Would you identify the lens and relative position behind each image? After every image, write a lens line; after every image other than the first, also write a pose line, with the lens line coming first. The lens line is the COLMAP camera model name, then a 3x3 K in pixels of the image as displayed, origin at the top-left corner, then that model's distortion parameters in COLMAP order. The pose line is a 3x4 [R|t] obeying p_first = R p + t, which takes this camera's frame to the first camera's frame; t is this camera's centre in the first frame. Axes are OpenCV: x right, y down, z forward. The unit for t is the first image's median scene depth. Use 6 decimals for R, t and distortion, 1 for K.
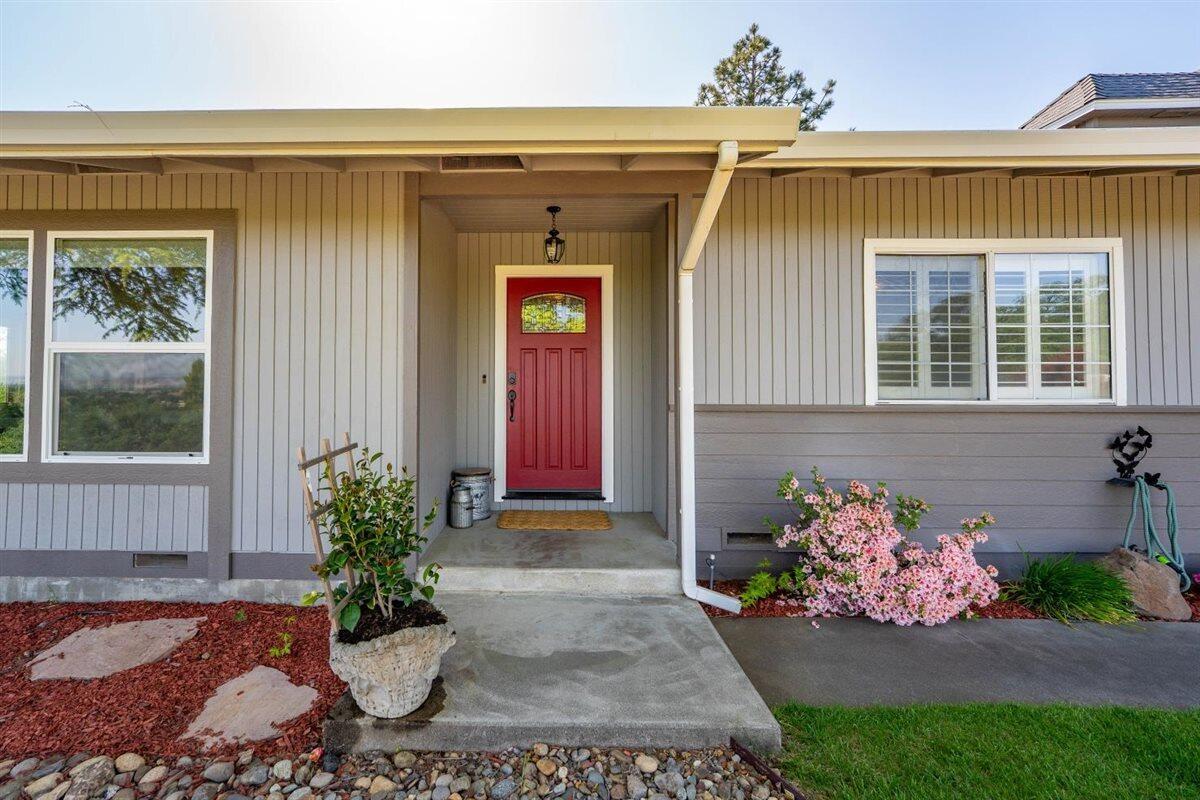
lens RADIAL K [[516.3, 0, 551.3], [0, 516.3, 372.9], [0, 0, 1]] dist [-0.016997, 0.005785]
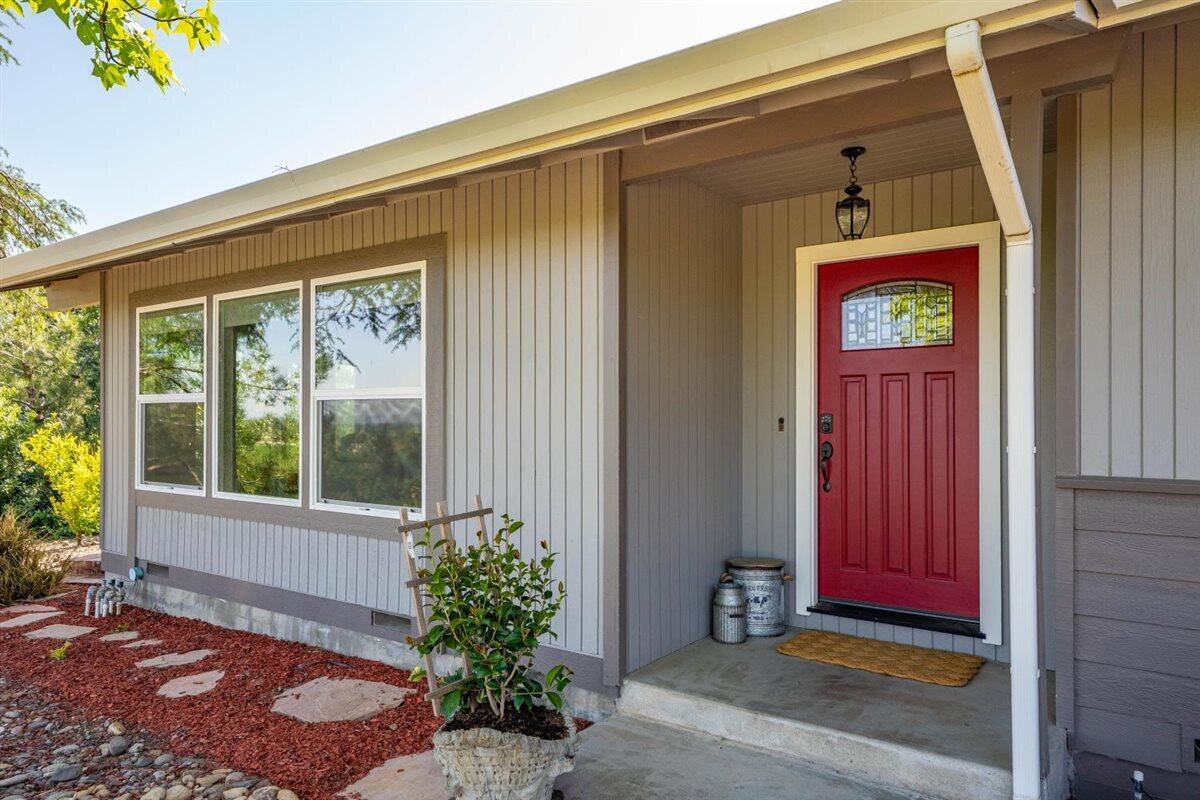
lens RADIAL K [[830.8, 0, 564.6], [0, 830.8, 411.4], [0, 0, 1]] dist [0.014248, 0.002156]
pose [[0.797034, -0.006884, -0.603896, 0.398144], [0.014322, 0.999869, 0.007503, -0.022769], [0.603765, -0.014629, 0.797028, -0.010161]]
